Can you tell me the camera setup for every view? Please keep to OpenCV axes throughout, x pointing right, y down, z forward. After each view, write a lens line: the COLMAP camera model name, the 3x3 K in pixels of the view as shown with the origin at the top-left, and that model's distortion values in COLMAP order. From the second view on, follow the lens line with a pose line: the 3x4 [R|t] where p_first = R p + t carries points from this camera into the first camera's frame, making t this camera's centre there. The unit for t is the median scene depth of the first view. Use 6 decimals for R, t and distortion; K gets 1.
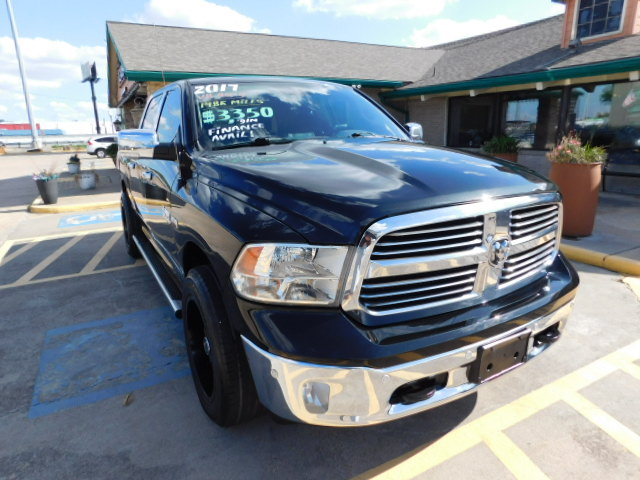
lens RADIAL K [[421.3, 0, 318.6], [0, 421.3, 243.4], [0, 0, 1]] dist [-0.049960, 0.041956]
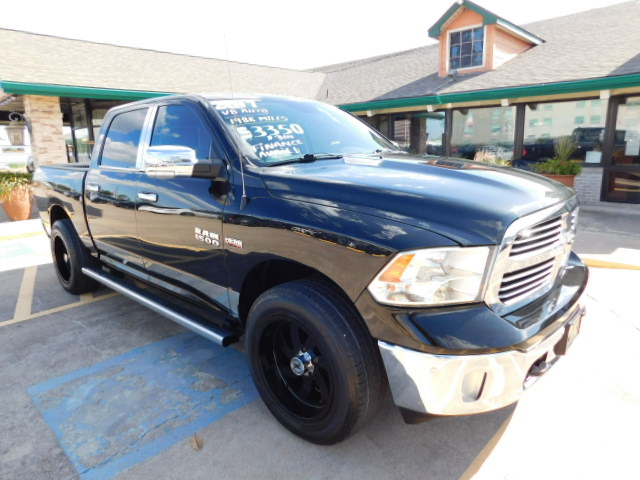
lens RADIAL K [[421.3, 0, 319.6], [0, 421.3, 242.3], [0, 0, 1]] dist [-0.049960, 0.041956]
pose [[0.952591, -0.072849, 0.295403, -0.302268], [0.086108, 0.995768, -0.032109, -0.003154], [-0.291814, 0.056023, 0.954833, 0.025222]]
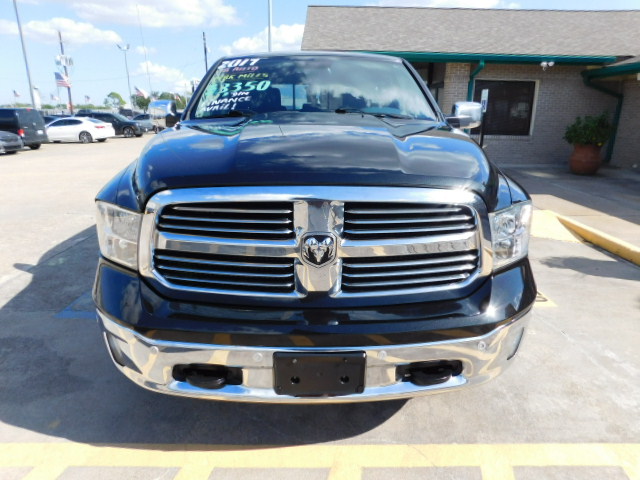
lens RADIAL K [[421.3, 0, 325.2], [0, 421.3, 244.6], [0, 0, 1]] dist [-0.049960, 0.041956]
pose [[0.881778, 0.168878, -0.440394, 0.399901], [-0.150472, 0.985636, 0.076680, -0.027354], [0.447018, -0.001348, 0.894524, 0.127553]]
